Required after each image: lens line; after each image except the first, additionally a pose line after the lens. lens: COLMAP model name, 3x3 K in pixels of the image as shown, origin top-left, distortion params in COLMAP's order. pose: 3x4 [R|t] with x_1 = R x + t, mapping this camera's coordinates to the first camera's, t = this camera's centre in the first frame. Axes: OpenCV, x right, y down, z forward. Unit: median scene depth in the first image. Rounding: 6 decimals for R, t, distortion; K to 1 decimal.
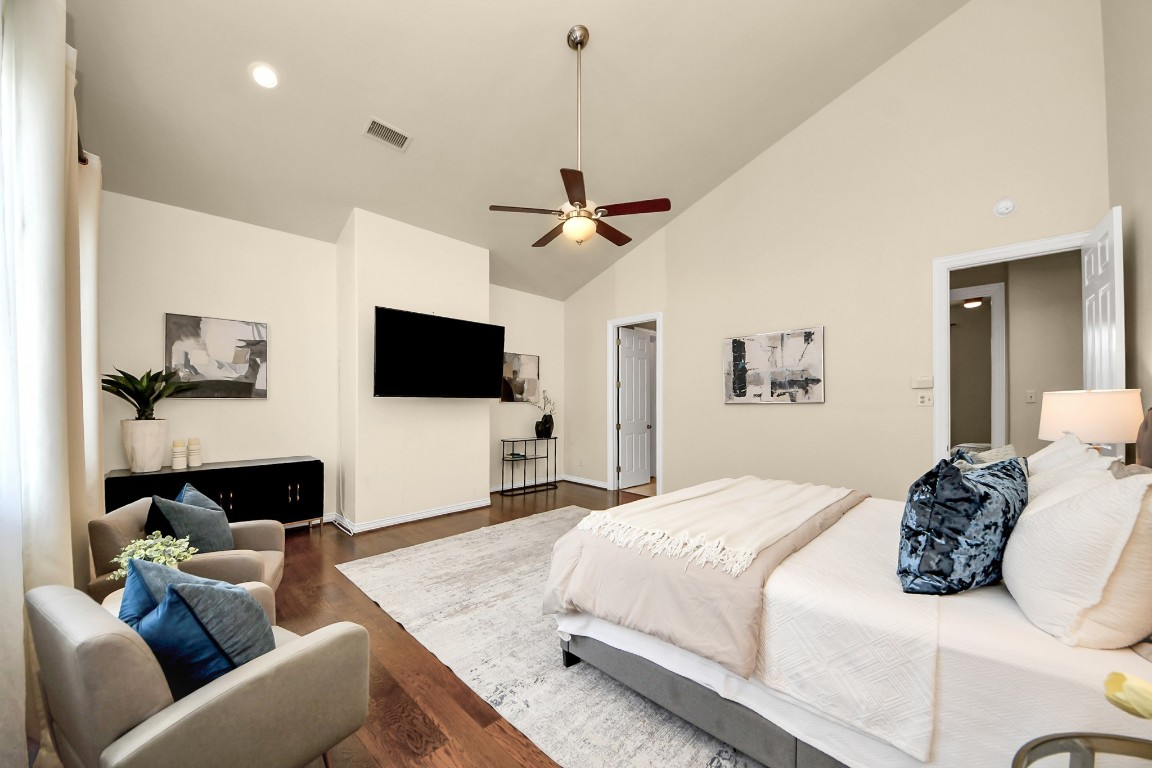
lens RADIAL K [[413.6, 0, 577.0], [0, 413.6, 415.3], [0, 0, 1]] dist [0.001119, -0.000014]
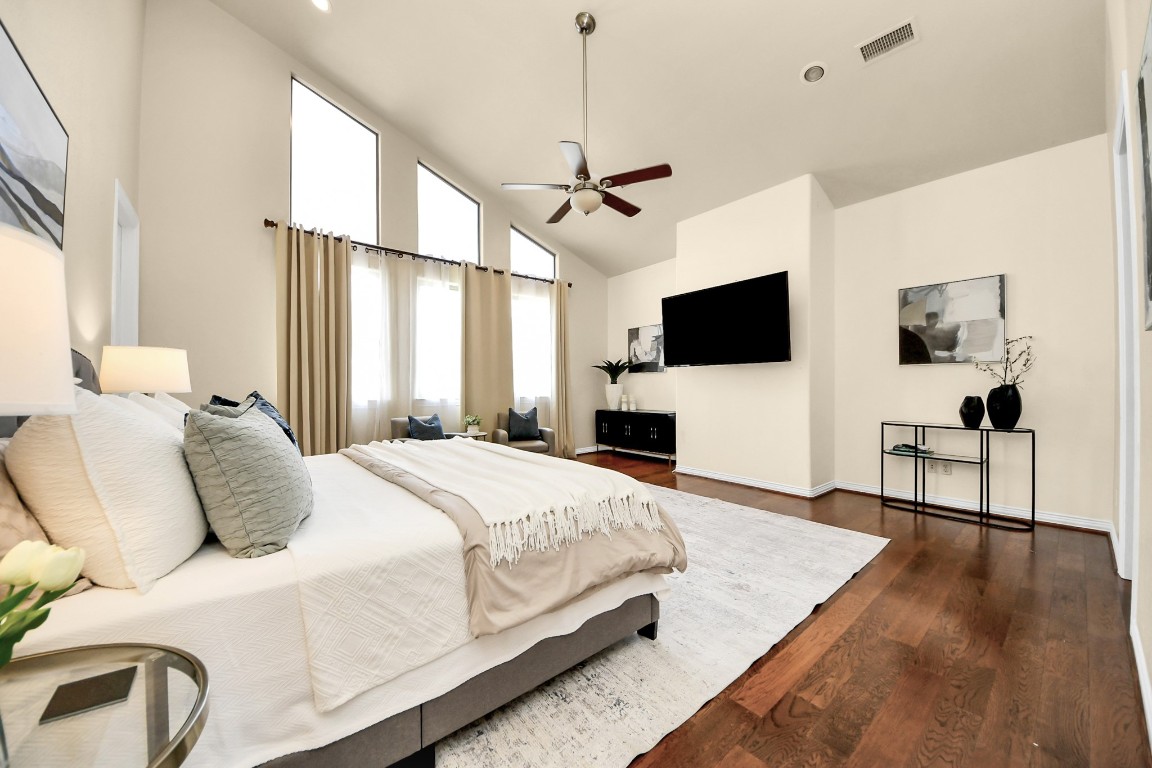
lens RADIAL K [[406.0, 0, 572.3], [0, 406.0, 387.2], [0, 0, 1]] dist [0.006605, -0.000010]
pose [[-0.109036, -0.002392, -0.994035, 0.816615], [-0.025161, 0.999683, 0.000354, 0.026115], [0.993719, 0.025050, -0.109062, 0.852281]]
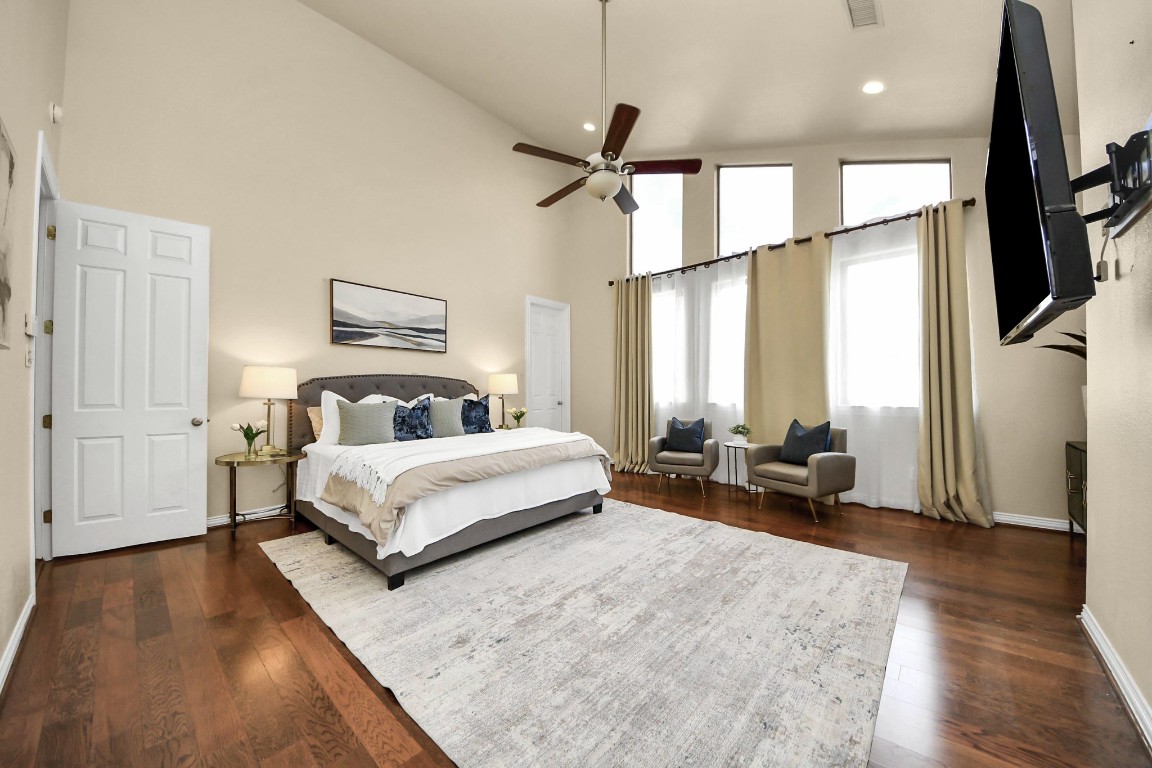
lens RADIAL K [[414.5, 0, 576.0], [0, 414.5, 384.0], [0, 0, 1]] dist [0.020308, -0.000090]
pose [[-0.999068, 0.003227, -0.043038, 0.086727], [0.002734, 0.999930, 0.011517, -0.001783], [0.043072, 0.011388, -0.999007, 1.535197]]
